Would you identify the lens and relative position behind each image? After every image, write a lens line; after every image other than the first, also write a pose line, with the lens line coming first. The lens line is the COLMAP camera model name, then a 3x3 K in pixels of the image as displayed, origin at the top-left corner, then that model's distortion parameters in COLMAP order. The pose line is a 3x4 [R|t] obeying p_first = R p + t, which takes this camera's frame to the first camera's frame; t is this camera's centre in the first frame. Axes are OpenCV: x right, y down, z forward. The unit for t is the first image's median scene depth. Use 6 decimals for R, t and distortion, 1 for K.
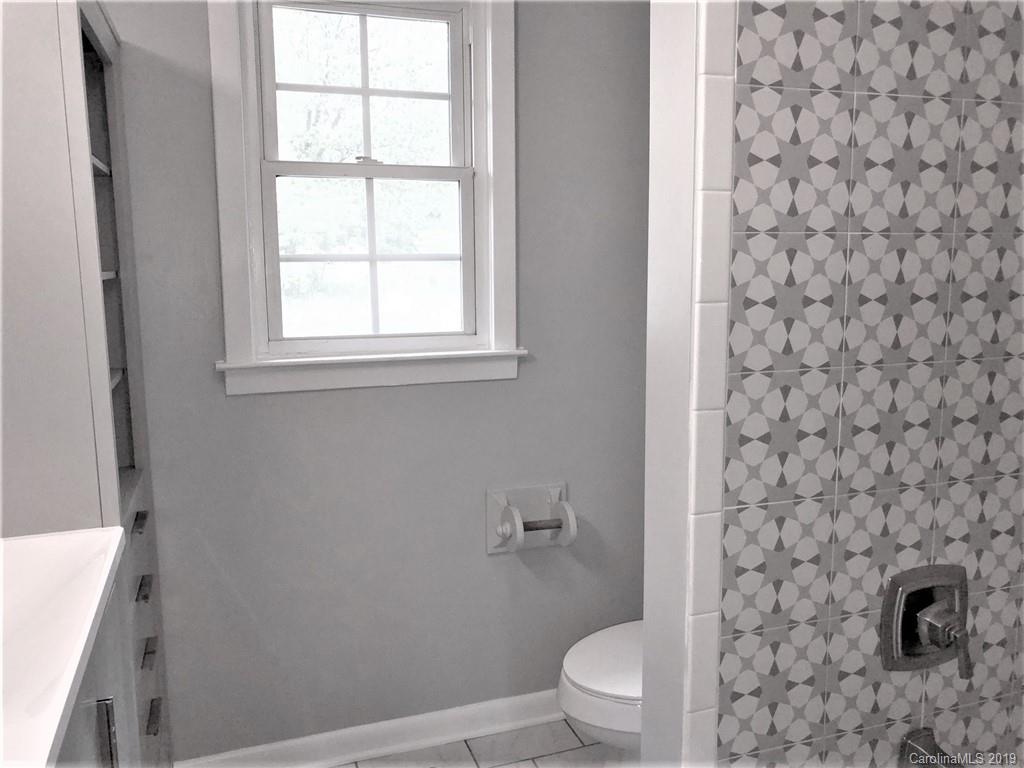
lens RADIAL K [[831.8, 0, 512.0], [0, 831.8, 384.0], [0, 0, 1]] dist [0.060890, -0.124345]
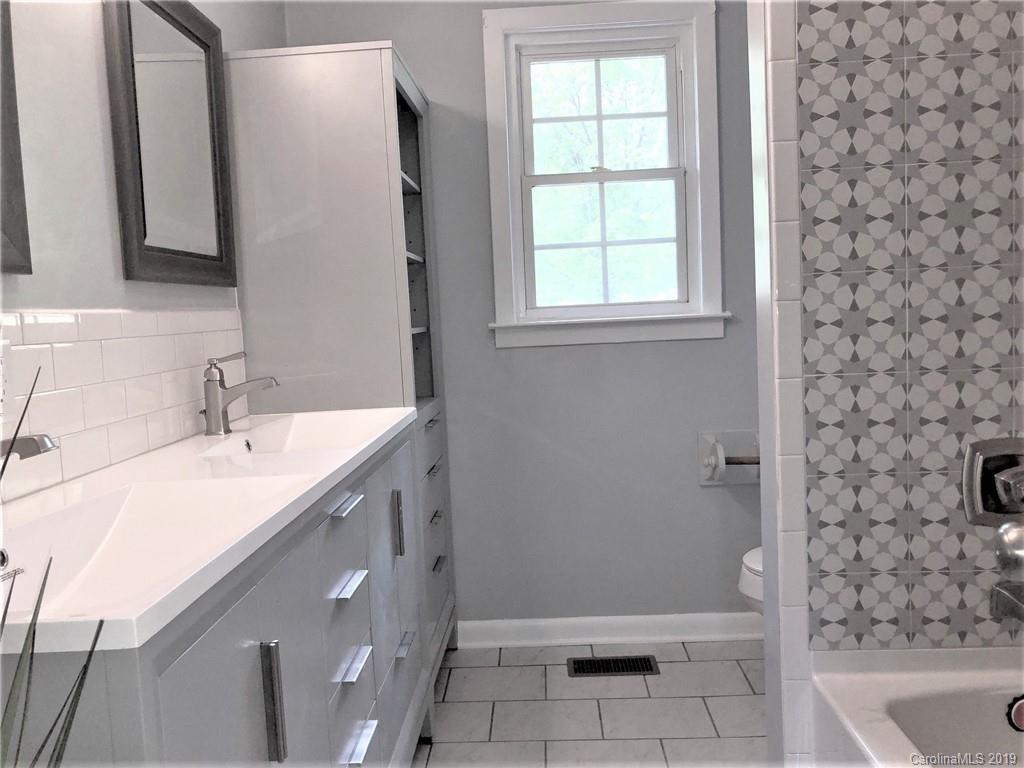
lens RADIAL K [[824.0, 0, 508.4], [0, 824.0, 387.7], [0, 0, 1]] dist [0.033433, -0.036481]
pose [[0.928790, -0.002035, -0.370600, 0.283017], [-0.014520, 0.999017, -0.041875, 0.214144], [0.370321, 0.044274, 0.927848, -0.384948]]
